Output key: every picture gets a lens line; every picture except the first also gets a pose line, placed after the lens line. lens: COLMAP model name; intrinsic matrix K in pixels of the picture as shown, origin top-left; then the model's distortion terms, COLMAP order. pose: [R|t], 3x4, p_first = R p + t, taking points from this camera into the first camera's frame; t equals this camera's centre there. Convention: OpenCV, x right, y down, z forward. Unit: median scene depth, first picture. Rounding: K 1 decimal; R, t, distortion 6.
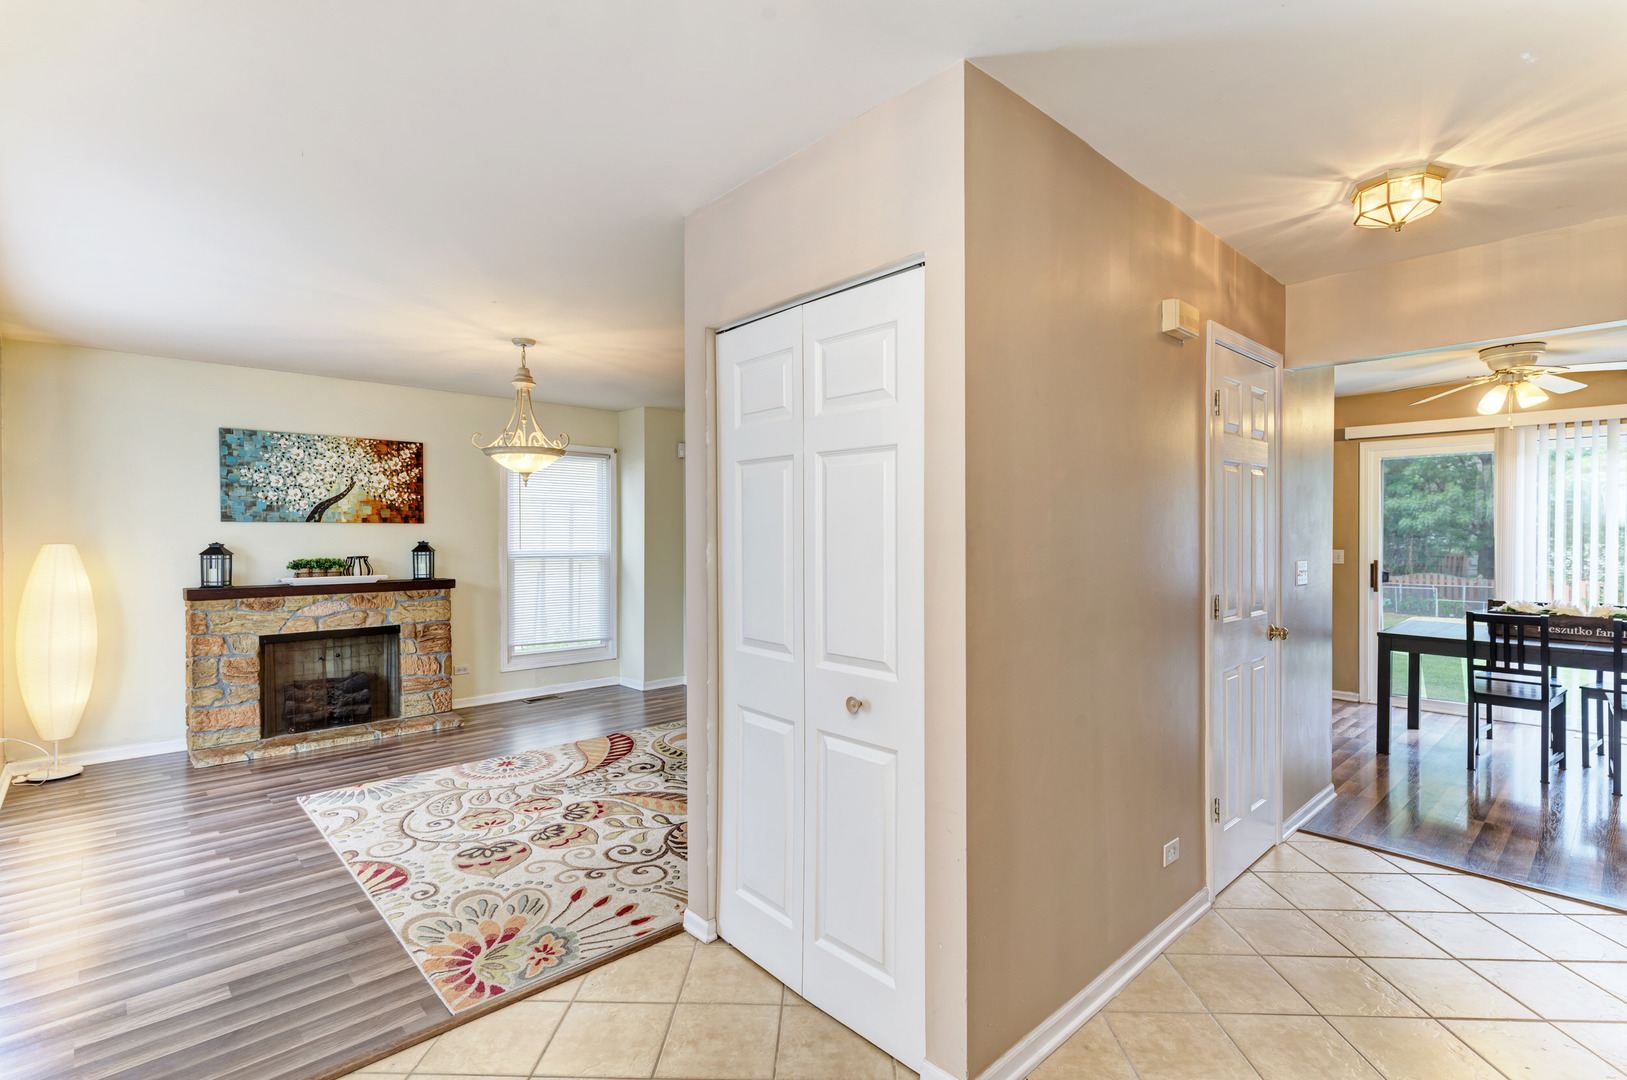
lens RADIAL K [[748.1, 0, 813.5], [0, 748.1, 540.0], [0, 0, 1]] dist [-0.000862, -0.000798]
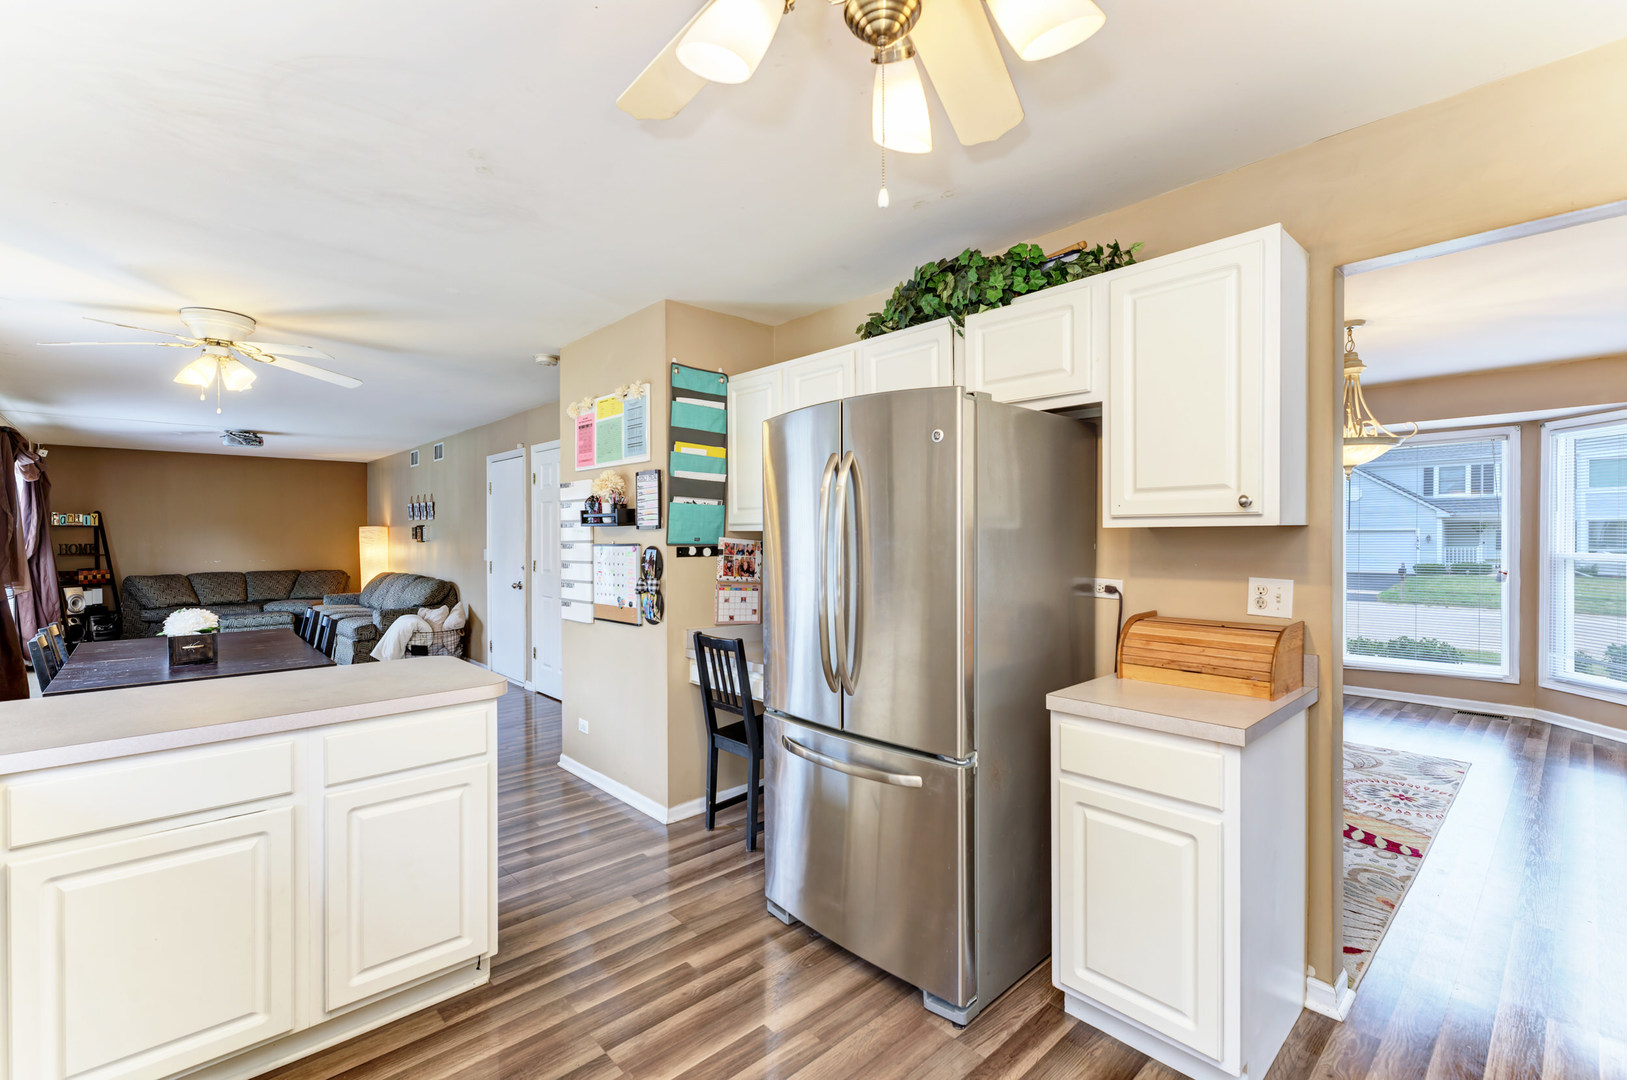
lens RADIAL K [[718.8, 0, 802.5], [0, 718.8, 540.2], [0, 0, 1]] dist [0.003131, 0.000330]
pose [[-0.999787, 0.004005, 0.020268, 0.351688], [0.004382, 0.999818, 0.018572, -0.019372], [-0.020190, 0.018657, -0.999622, 2.485610]]
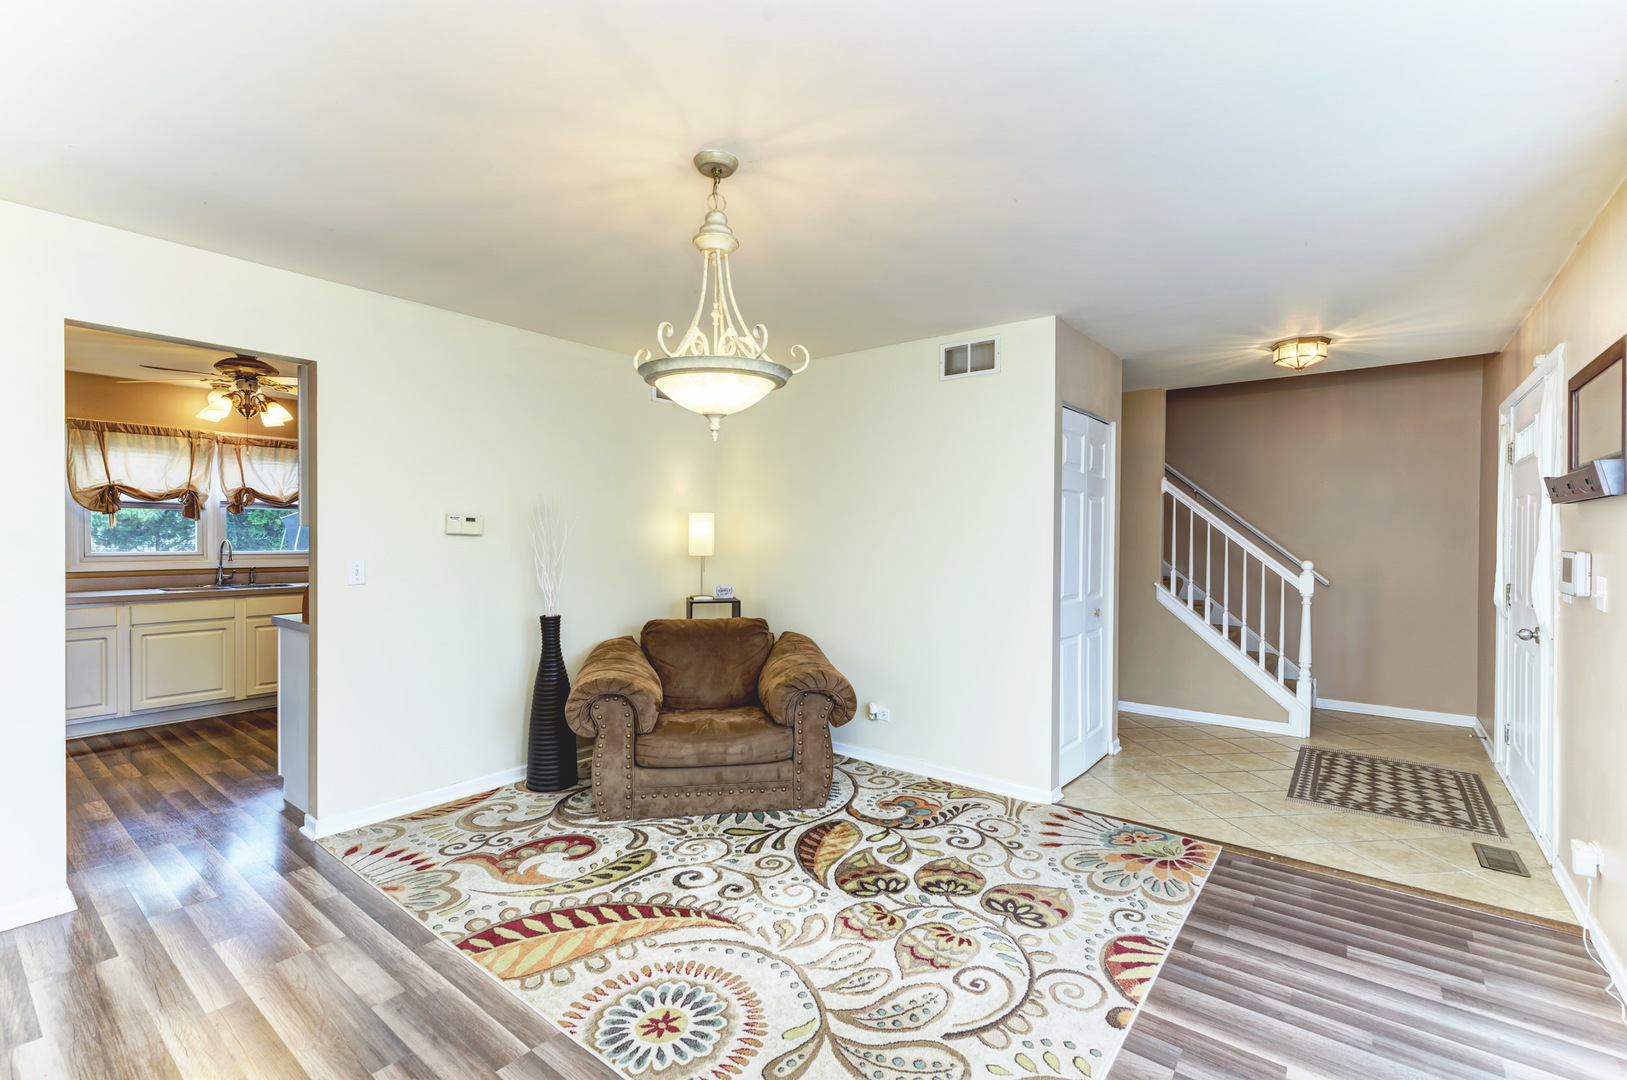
lens RADIAL K [[712.4, 0, 813.5], [0, 712.4, 540.0], [0, 0, 1]] dist [0.003231, -0.000137]
pose [[-0.140843, -0.010979, 0.989971, -1.161329], [0.005234, 0.999916, 0.011834, -0.007113], [-0.990018, 0.006848, -0.140773, 1.309630]]
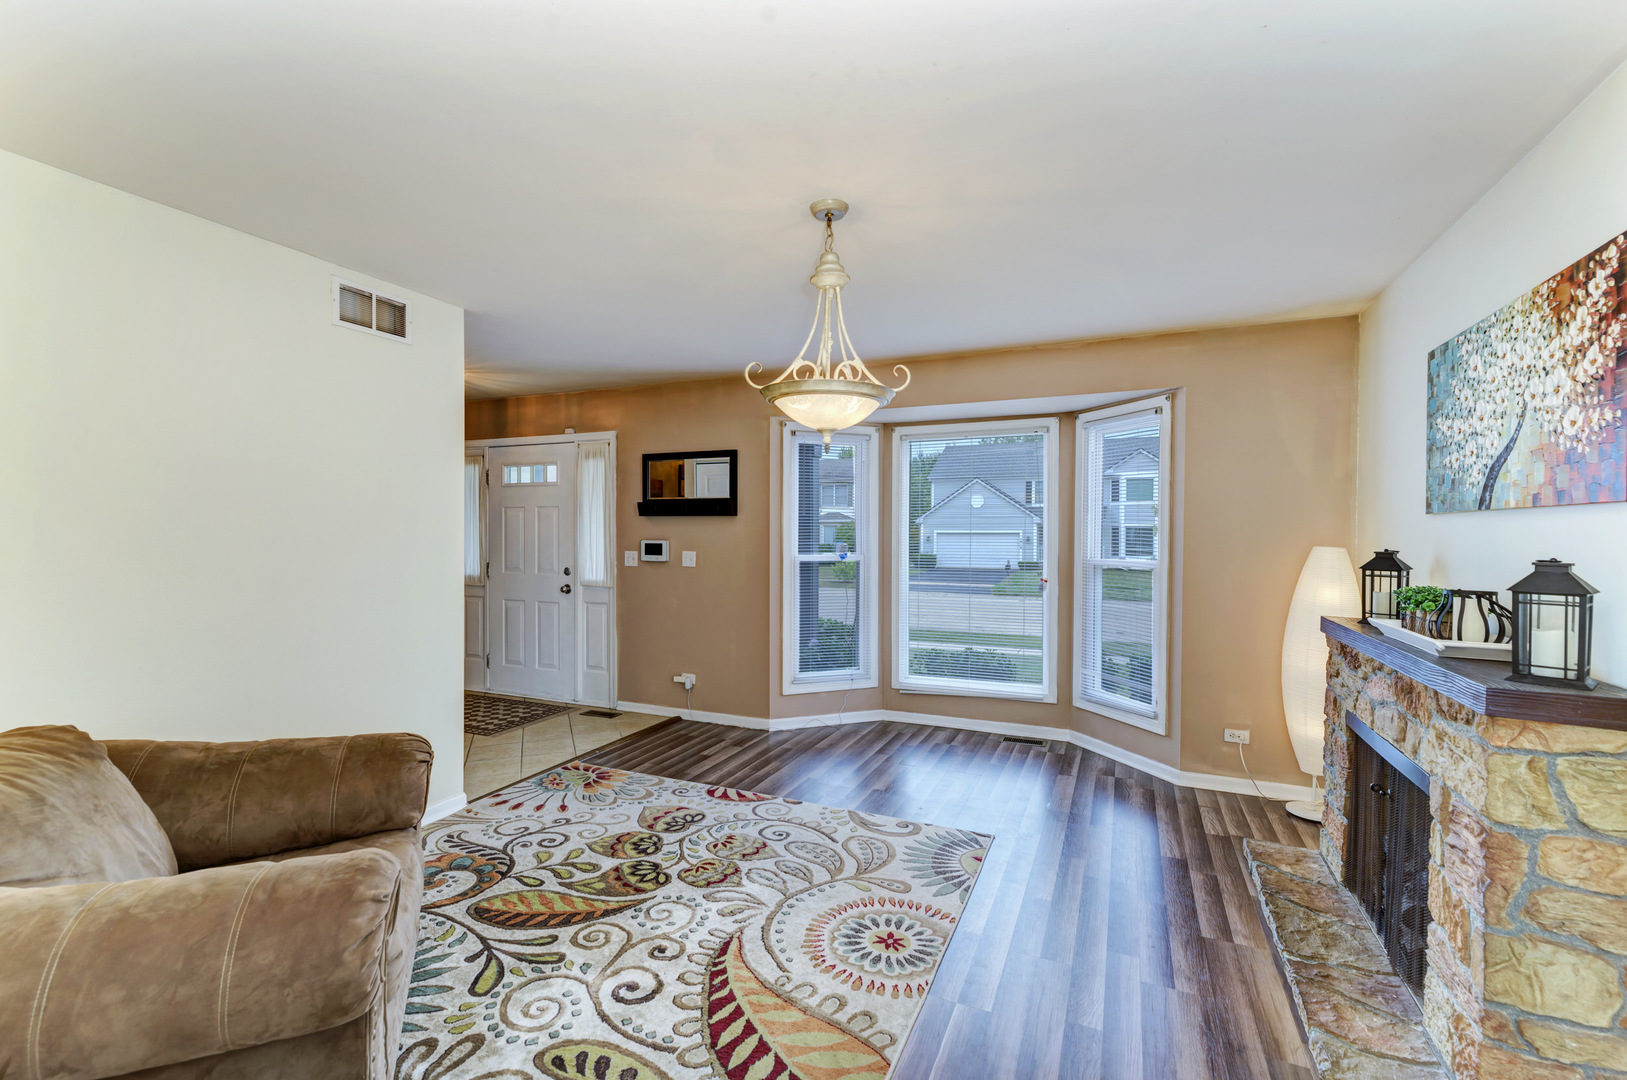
lens RADIAL K [[718.8, 0, 802.5], [0, 718.8, 540.2], [0, 0, 1]] dist [0.003131, 0.000330]
pose [[-0.926907, -0.001713, -0.375287, -0.200072], [-0.009927, 0.999752, 0.019956, -0.015084], [0.375159, 0.022223, -0.926694, 1.987921]]
